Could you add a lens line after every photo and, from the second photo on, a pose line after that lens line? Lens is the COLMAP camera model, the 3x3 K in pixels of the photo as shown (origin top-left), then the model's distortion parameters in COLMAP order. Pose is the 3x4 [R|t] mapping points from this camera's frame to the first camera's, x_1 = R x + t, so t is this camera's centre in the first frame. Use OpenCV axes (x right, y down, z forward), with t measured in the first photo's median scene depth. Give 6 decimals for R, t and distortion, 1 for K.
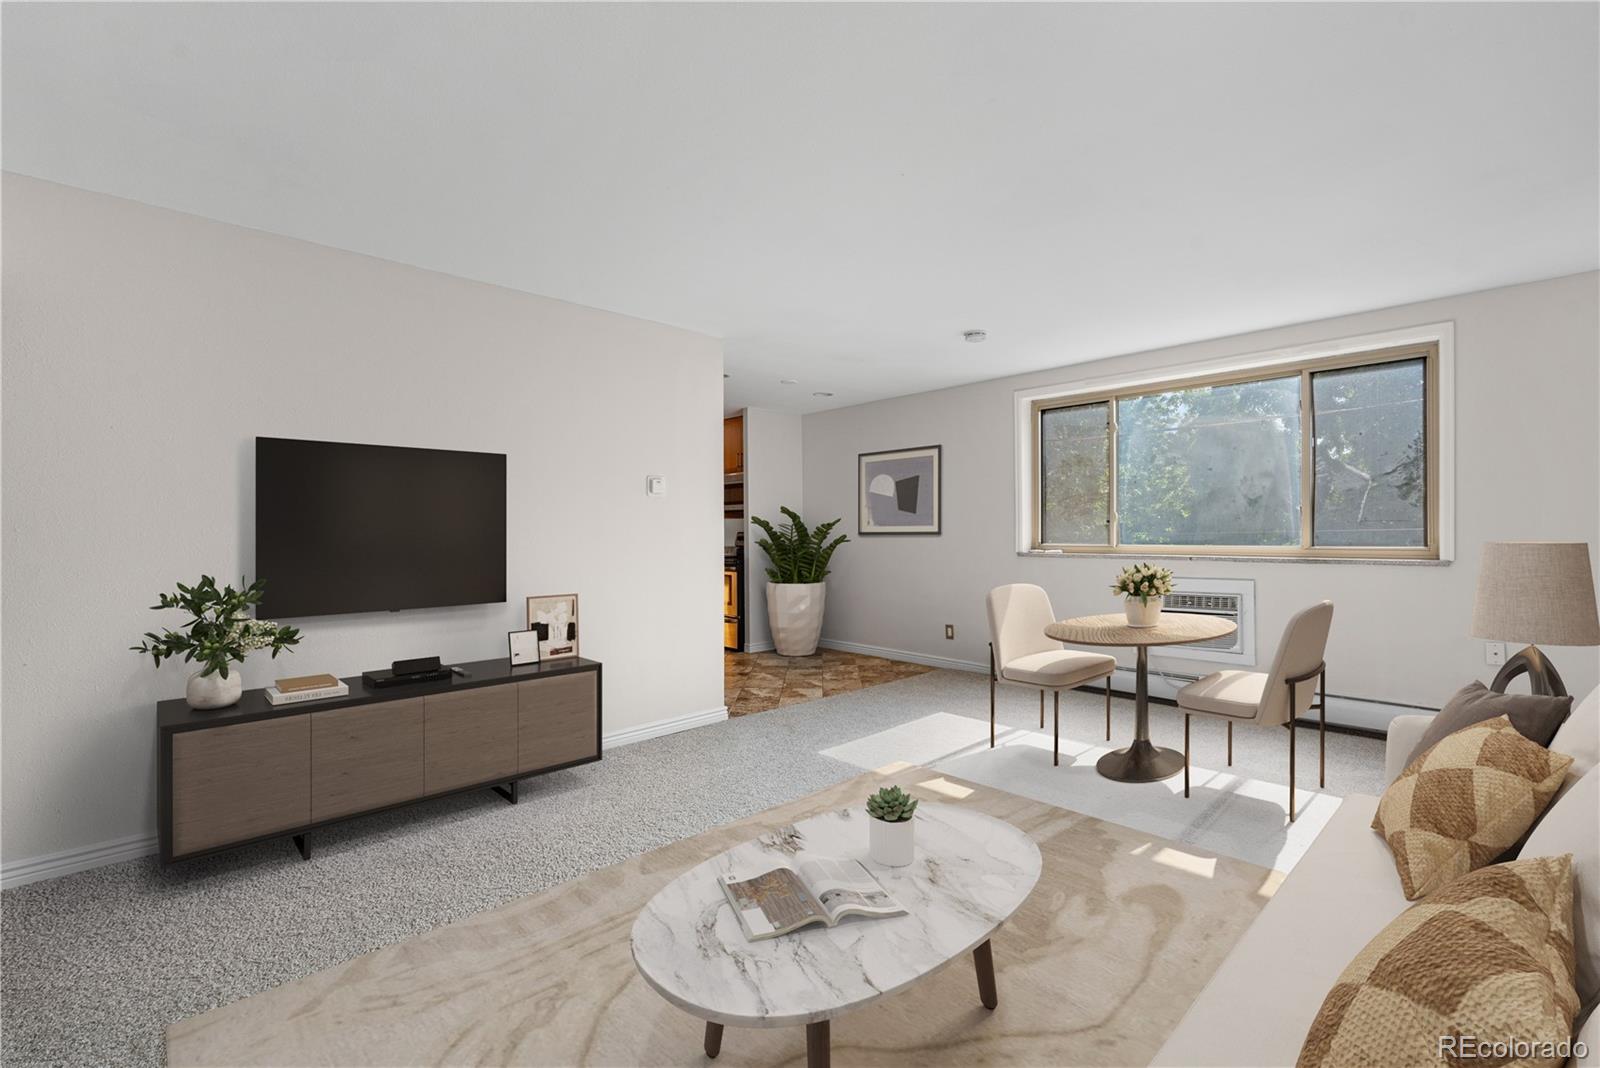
lens RADIAL K [[701.4, 0, 803.9], [0, 701.4, 539.4], [0, 0, 1]] dist [-0.001759, -0.000803]
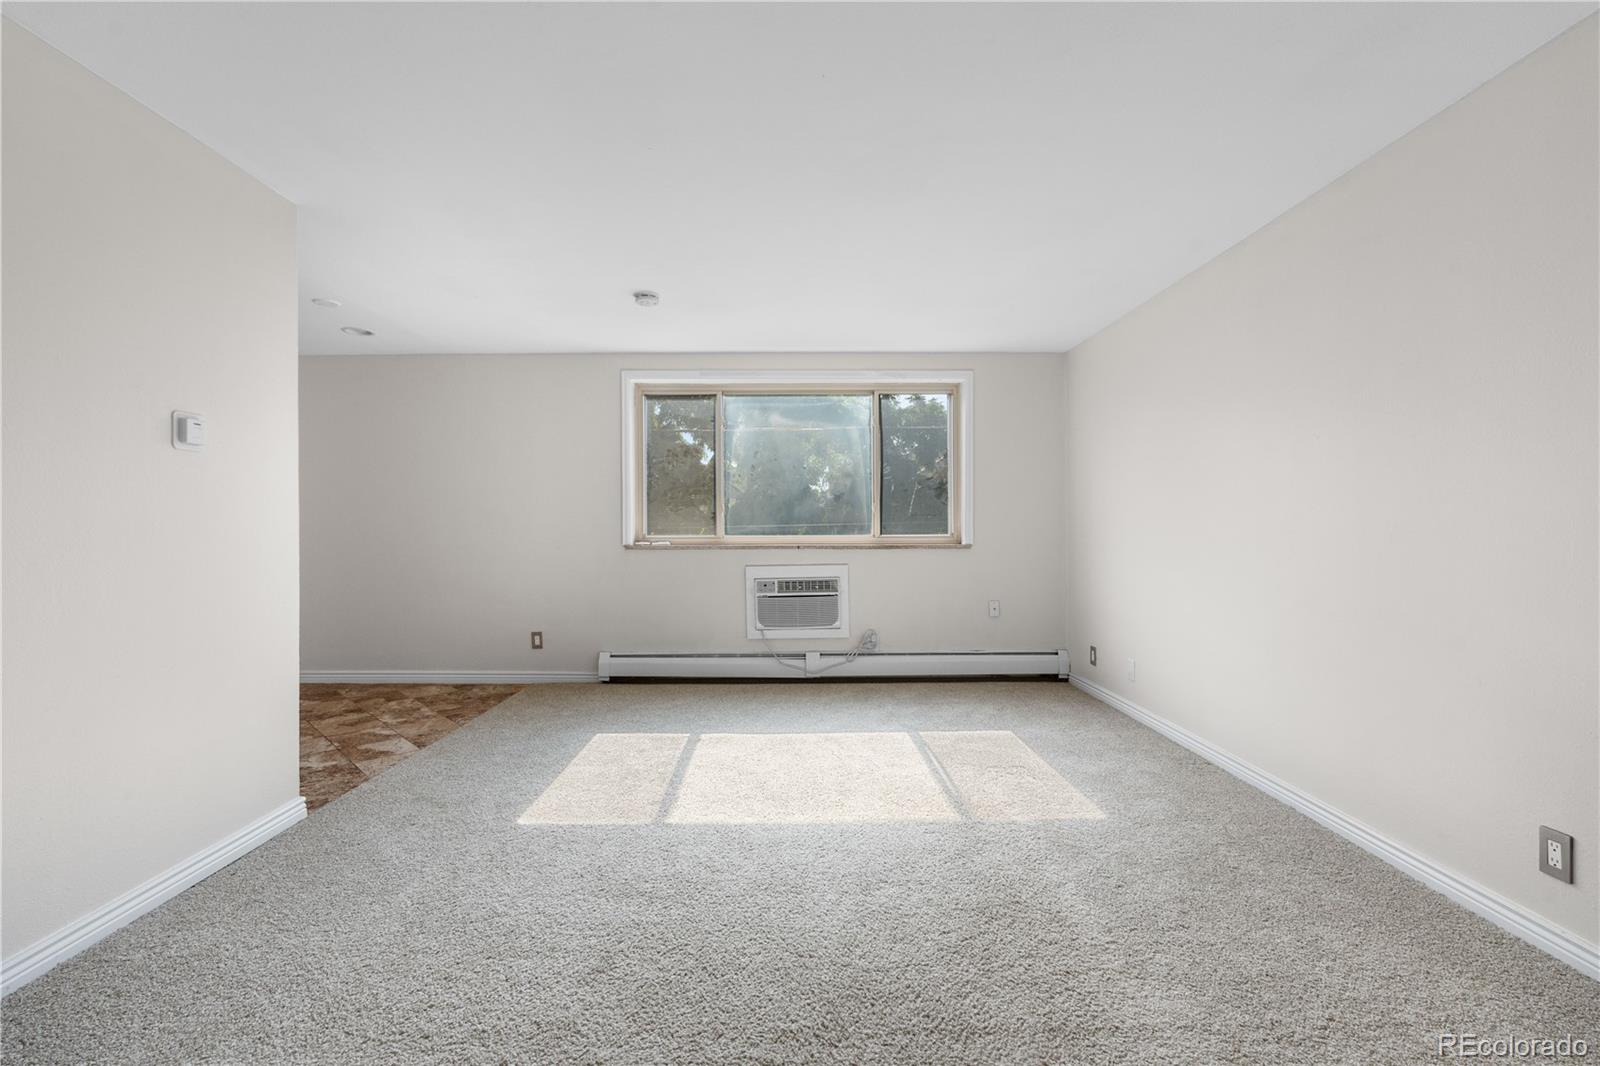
lens RADIAL K [[701.4, 0, 795.4], [0, 701.4, 532.6], [0, 0, 1]] dist [-0.001759, -0.000803]
pose [[0.684866, -0.001888, 0.728667, -0.266279], [0.005902, 0.999978, -0.002956, 0.007591], [-0.728645, 0.006325, 0.684862, 0.253993]]
